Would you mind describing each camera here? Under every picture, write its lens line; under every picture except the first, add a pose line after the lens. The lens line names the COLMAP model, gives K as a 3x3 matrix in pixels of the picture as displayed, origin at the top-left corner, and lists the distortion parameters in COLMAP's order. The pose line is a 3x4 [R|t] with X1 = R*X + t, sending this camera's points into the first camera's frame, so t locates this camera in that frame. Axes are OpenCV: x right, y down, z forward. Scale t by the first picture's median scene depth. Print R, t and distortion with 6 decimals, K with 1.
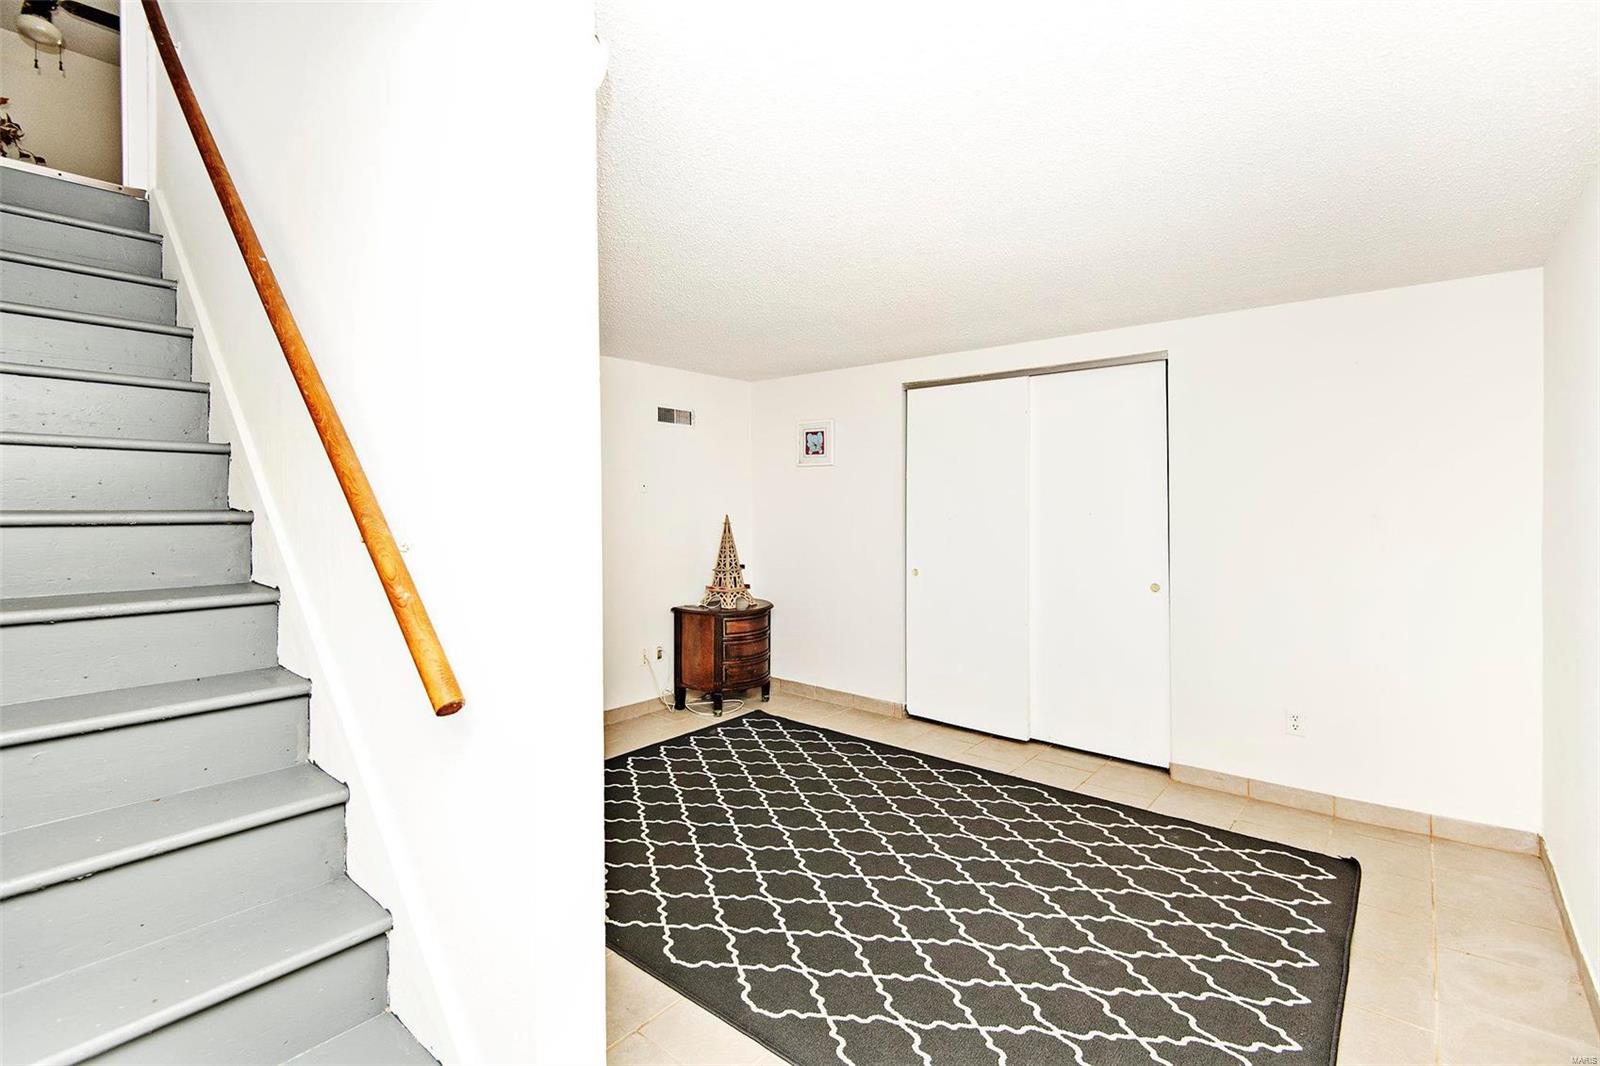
lens RADIAL K [[749.0, 0, 799.1], [0, 749.0, 523.8], [0, 0, 1]] dist [0.042406, -0.022686]
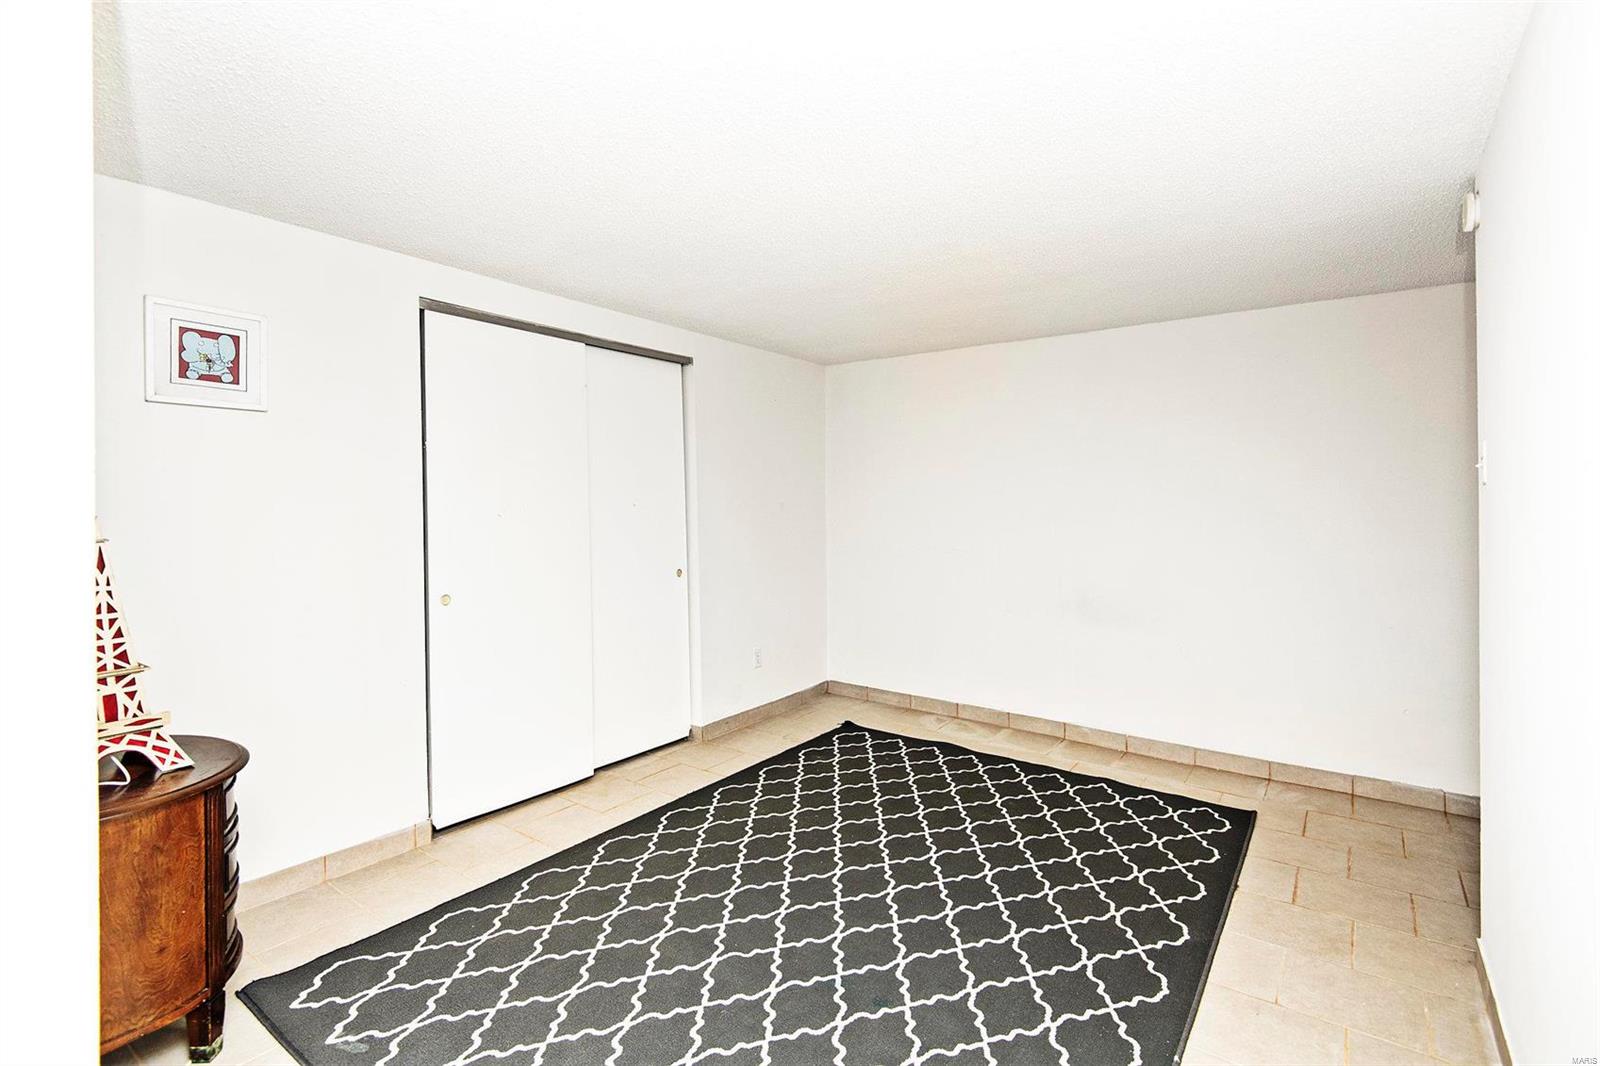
lens RADIAL K [[749.0, 0, 799.1], [0, 749.0, 523.8], [0, 0, 1]] dist [0.042406, -0.022686]
pose [[-0.055134, -0.018366, 0.998310, -0.483774], [0.045948, 0.998725, 0.020912, 0.000123], [-0.997421, 0.047023, -0.054220, 0.709174]]
